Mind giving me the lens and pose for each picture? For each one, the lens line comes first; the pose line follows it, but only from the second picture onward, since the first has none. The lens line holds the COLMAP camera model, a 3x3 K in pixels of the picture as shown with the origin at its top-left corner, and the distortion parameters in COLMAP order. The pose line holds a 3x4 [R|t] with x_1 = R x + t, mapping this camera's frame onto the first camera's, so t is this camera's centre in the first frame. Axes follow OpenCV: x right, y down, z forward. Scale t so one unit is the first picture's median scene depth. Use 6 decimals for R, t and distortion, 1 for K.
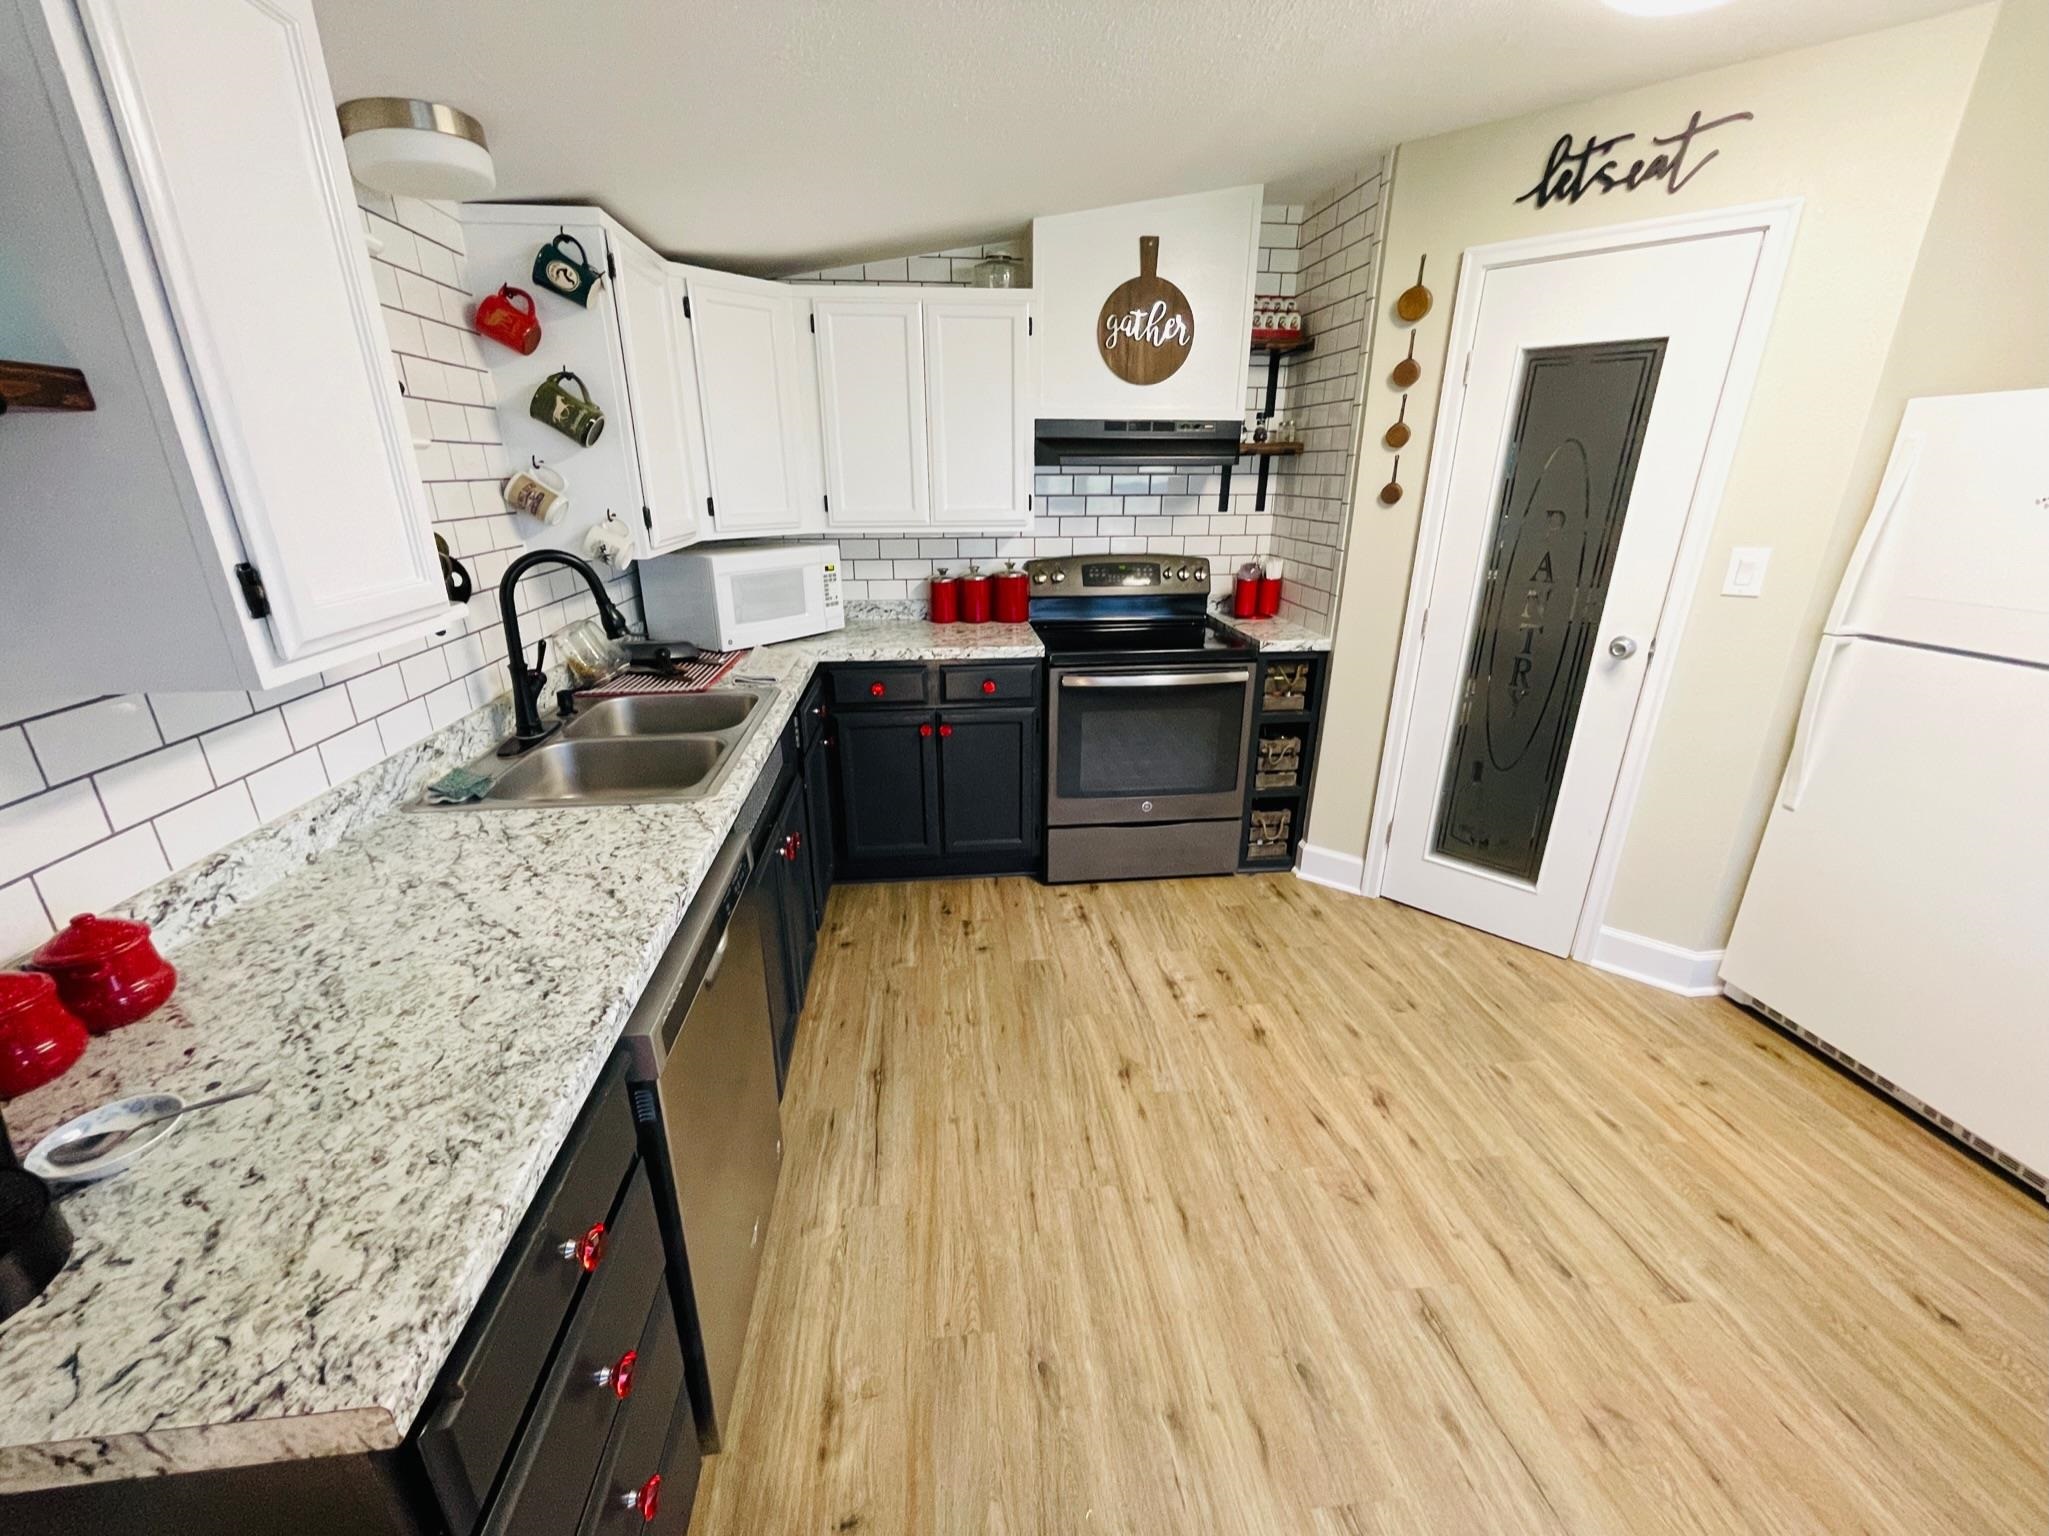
lens RADIAL K [[829.9, 0, 1022.4], [0, 829.9, 774.1], [0, 0, 1]] dist [-0.000975, 0.000533]
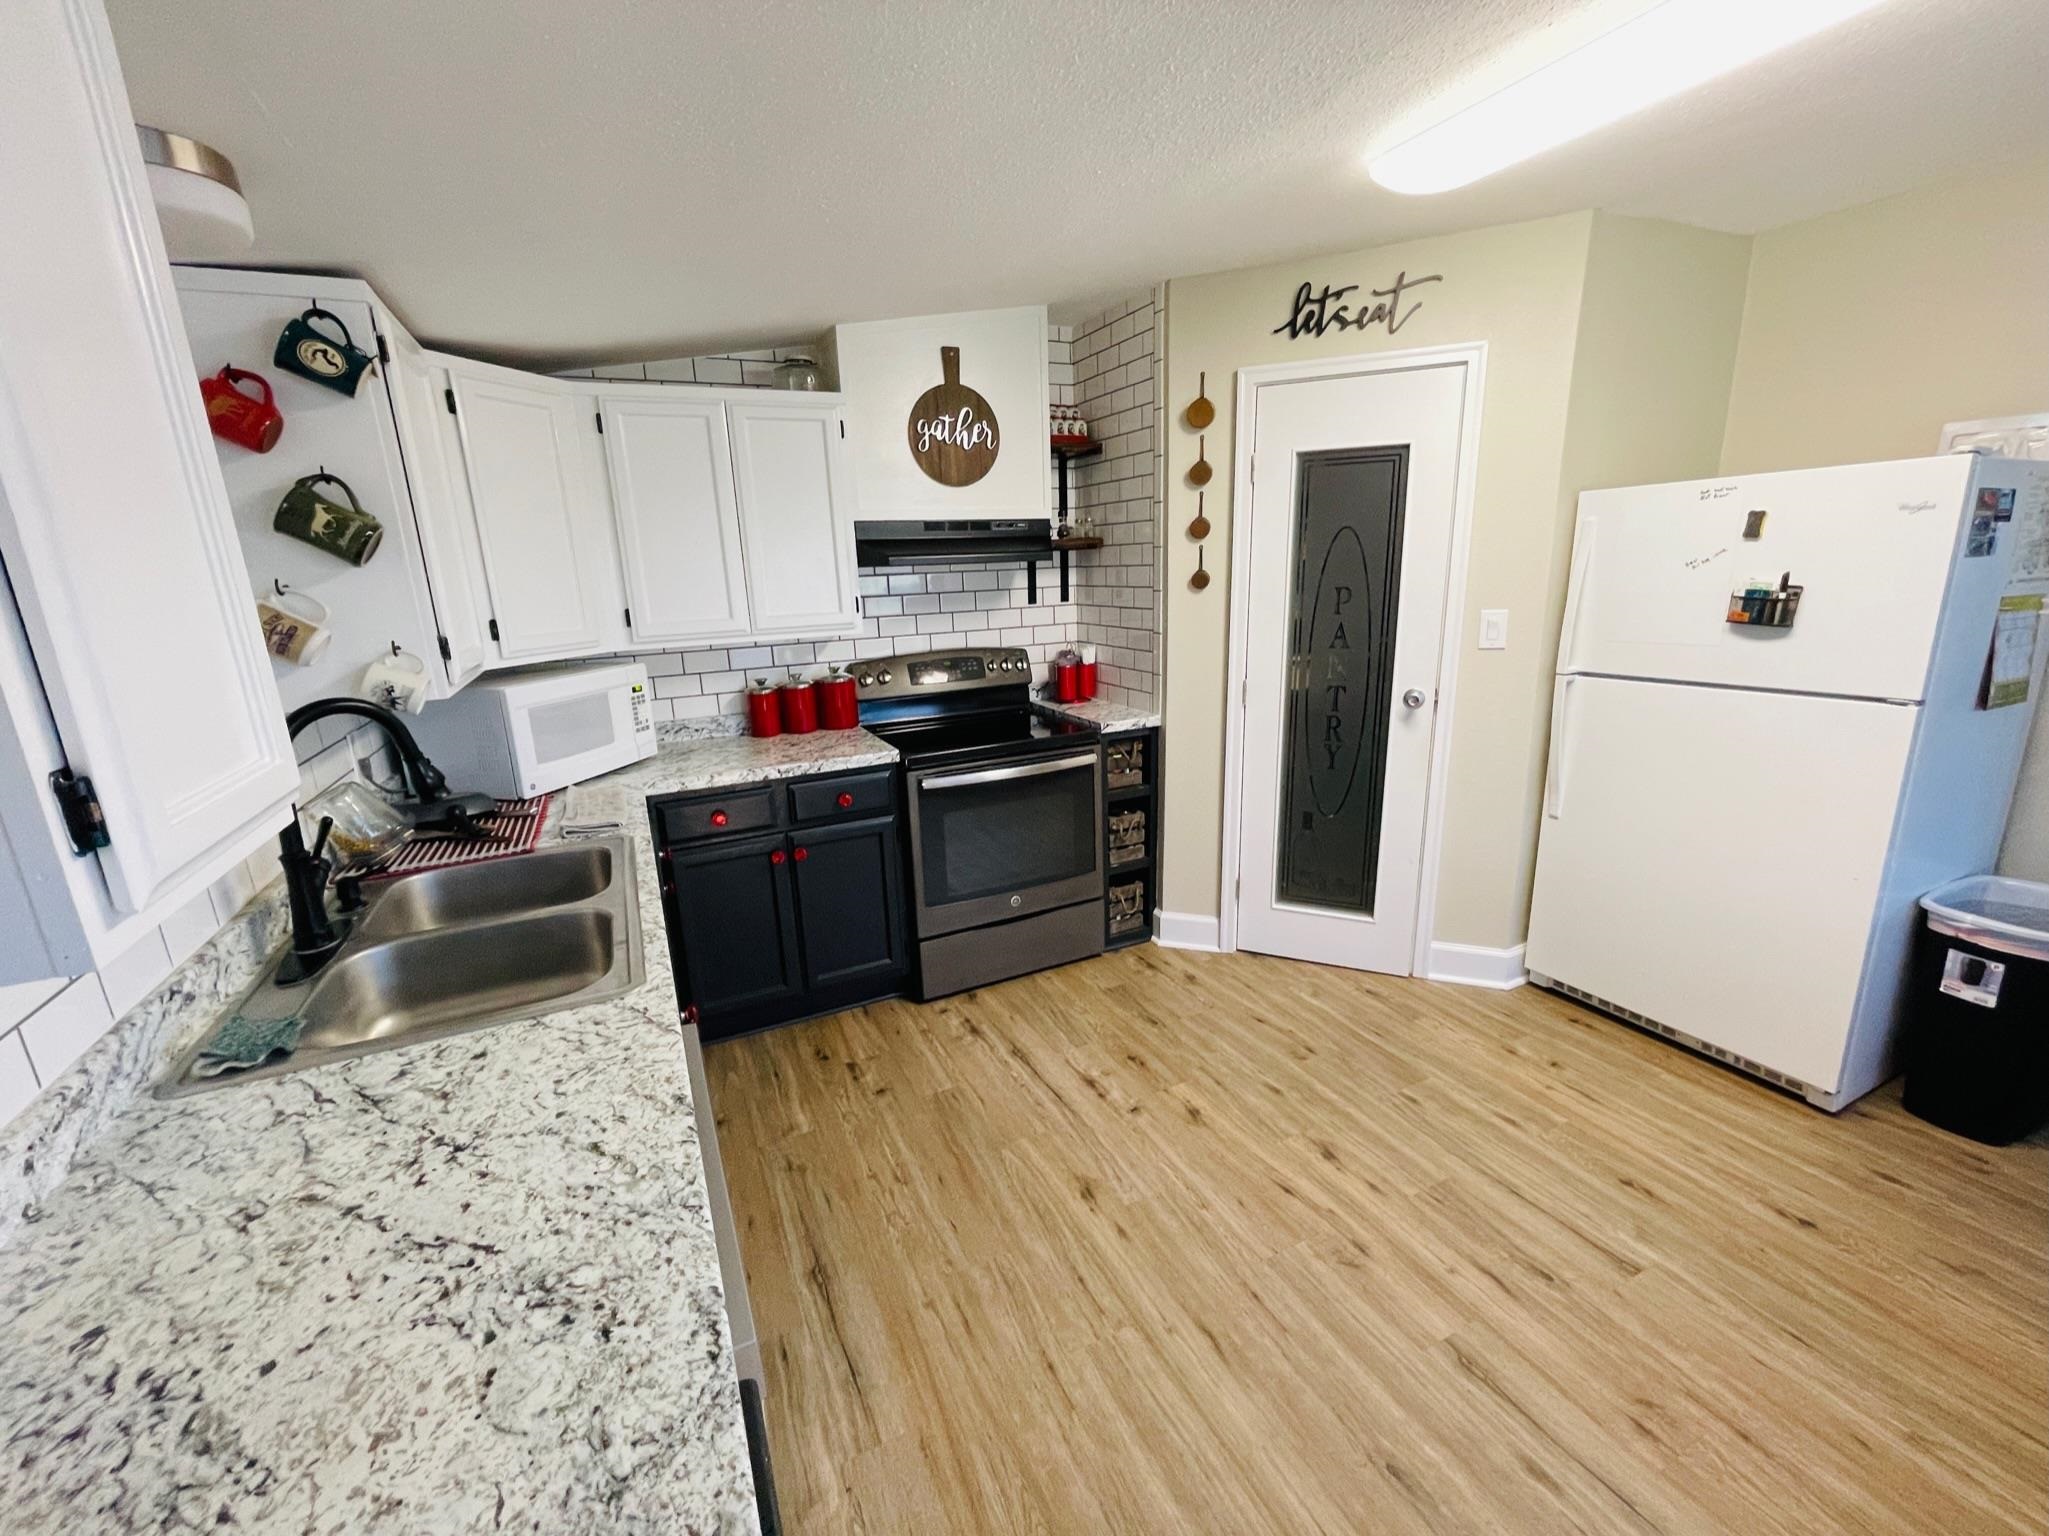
lens RADIAL K [[829.9, 0, 1023.2], [0, 829.9, 773.9], [0, 0, 1]] dist [-0.000975, 0.000533]
pose [[0.942668, -0.115536, 0.313093, -0.157978], [0.148186, 0.985513, -0.082491, -0.032408], [-0.299027, 0.124158, 0.946133, 0.071977]]
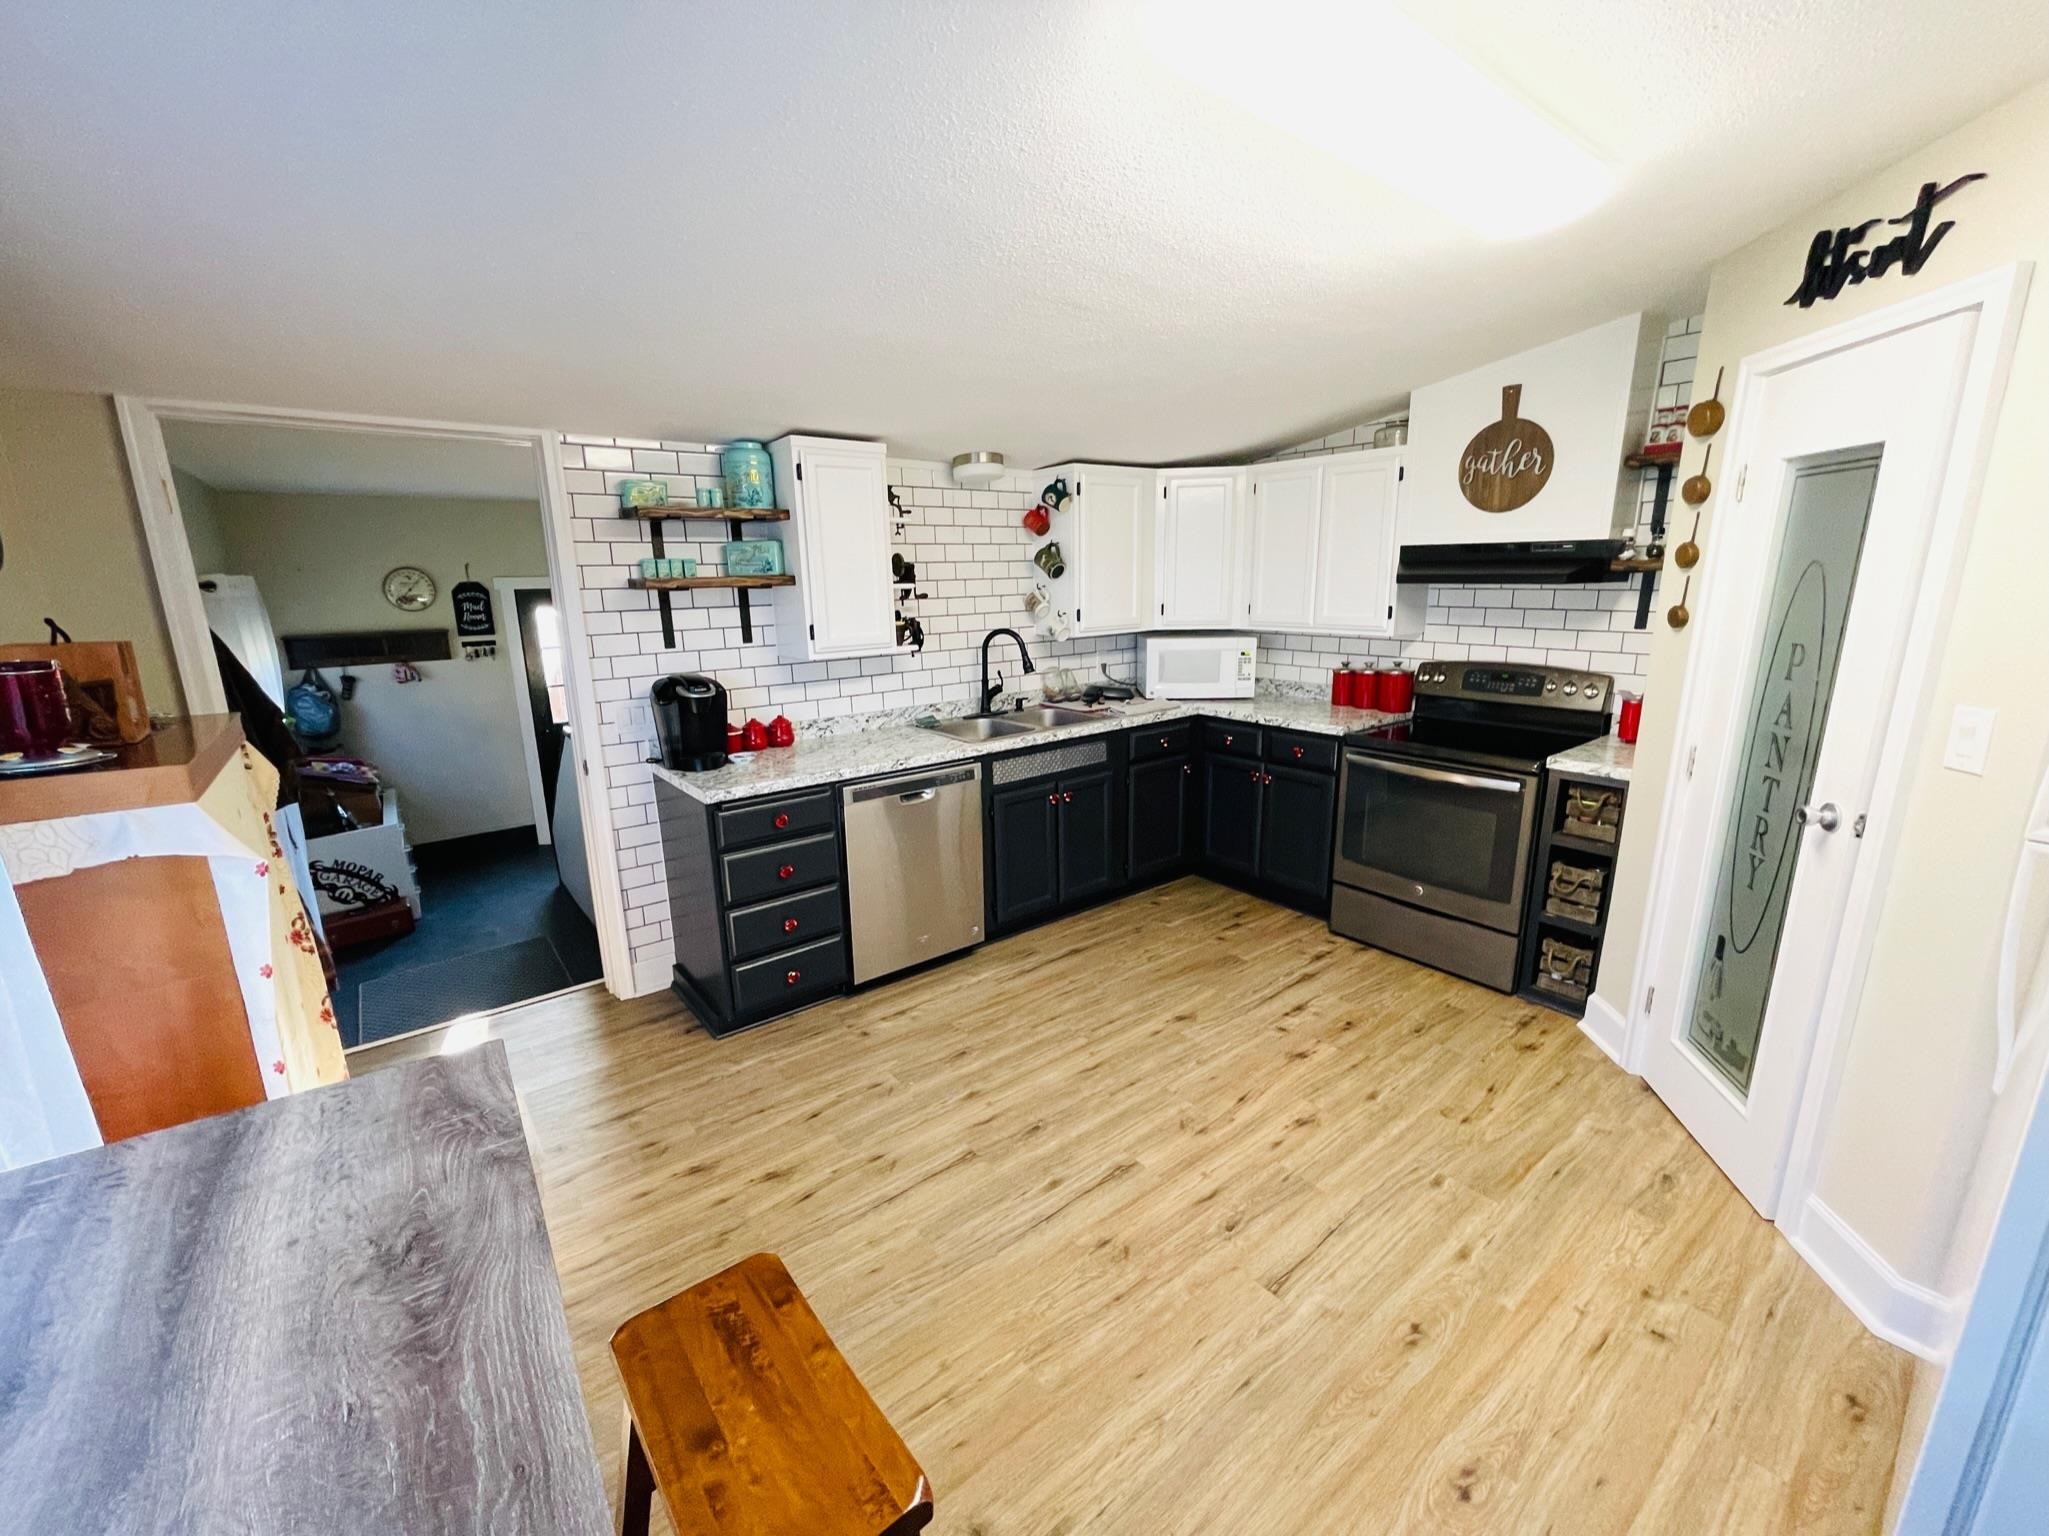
lens RADIAL K [[829.9, 0, 1022.6], [0, 829.9, 780.2], [0, 0, 1]] dist [-0.000975, 0.000533]
pose [[0.531576, 0.198973, -0.823308, 0.905137], [-0.276426, 0.959549, 0.053422, -0.016878], [0.800634, 0.199186, 0.565075, -0.057749]]
